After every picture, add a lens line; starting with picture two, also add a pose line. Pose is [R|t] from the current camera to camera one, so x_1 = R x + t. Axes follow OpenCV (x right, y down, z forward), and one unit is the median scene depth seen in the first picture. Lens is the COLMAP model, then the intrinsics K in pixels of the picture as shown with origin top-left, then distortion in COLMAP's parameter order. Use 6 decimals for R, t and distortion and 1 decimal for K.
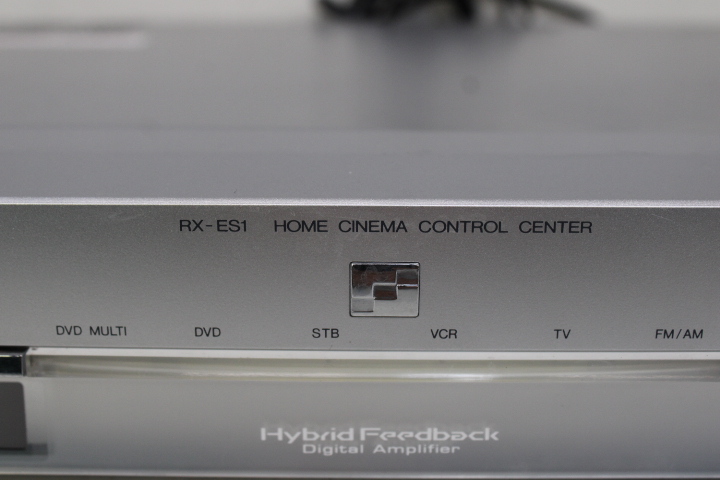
lens RADIAL K [[972.7, 0, 356.6], [0, 972.7, 237.8], [0, 0, 1]] dist [-0.061596, 0.000000]
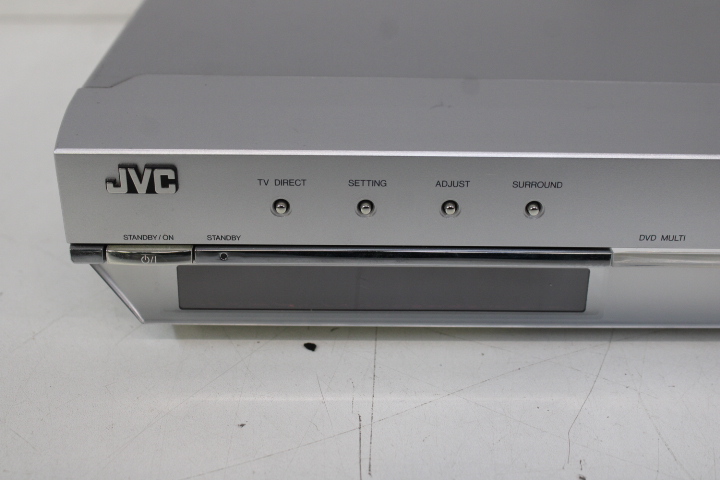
lens RADIAL K [[972.7, 0, 360.3], [0, 972.7, 246.7], [0, 0, 1]] dist [-0.061596, 0.000000]
pose [[0.999839, -0.000422, 0.017924, -0.780459], [-0.003044, 0.981217, 0.192884, -0.183702], [-0.017669, -0.192908, 0.981058, -0.492265]]
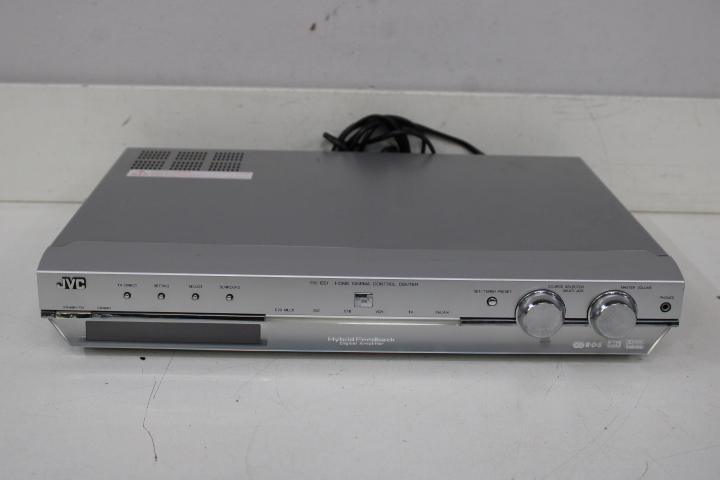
lens RADIAL K [[972.7, 0, 359.2], [0, 972.7, 233.3], [0, 0, 1]] dist [-0.061596, 0.000000]
pose [[0.999101, 0.012687, 0.040459, -0.142901], [-0.013724, 0.999582, 0.025447, -0.297746], [-0.040119, -0.025980, 0.998857, -2.736203]]
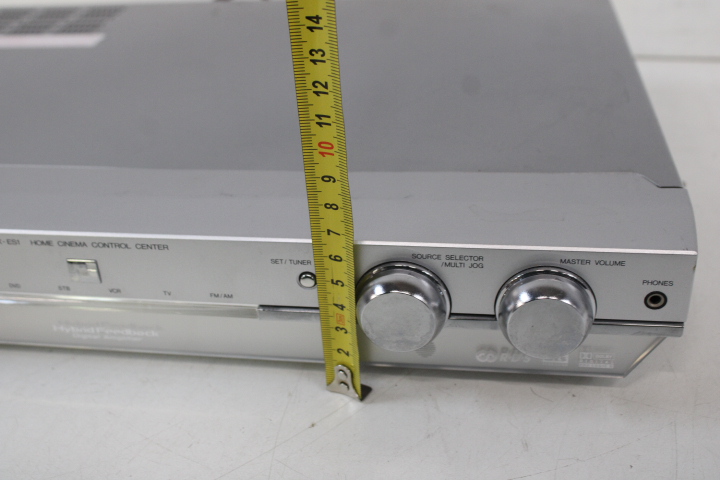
lens RADIAL K [[828.7, 0, 349.8], [0, 828.7, 245.6], [0, 0, 1]] dist [-0.089681, 0.000000]
pose [[0.986357, 0.026515, -0.162470, 0.880866], [0.011109, 0.973973, 0.226390, -0.395946], [0.164244, -0.225107, 0.960391, -0.610601]]
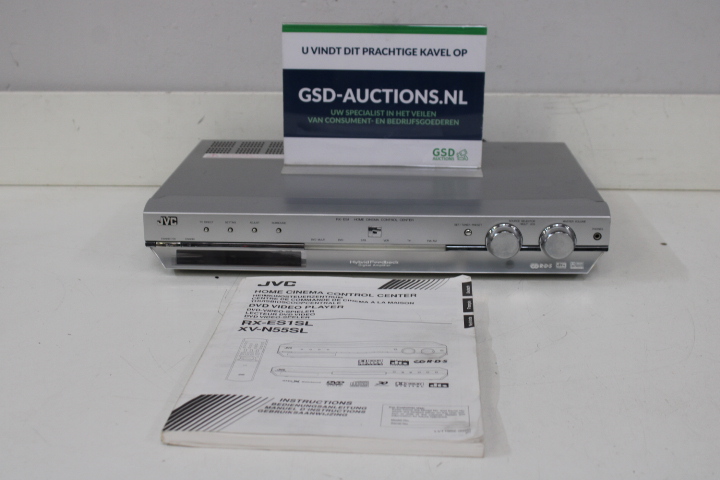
lens RADIAL K [[1043.6, 0, 357.7], [0, 1043.6, 239.5], [0, 0, 1]] dist [-0.049442, 0.000000]
pose [[0.999444, 0.005844, -0.032812, 0.120833], [-0.006230, 0.999912, -0.011684, 0.159162], [0.032741, 0.011882, 0.999393, -4.577682]]
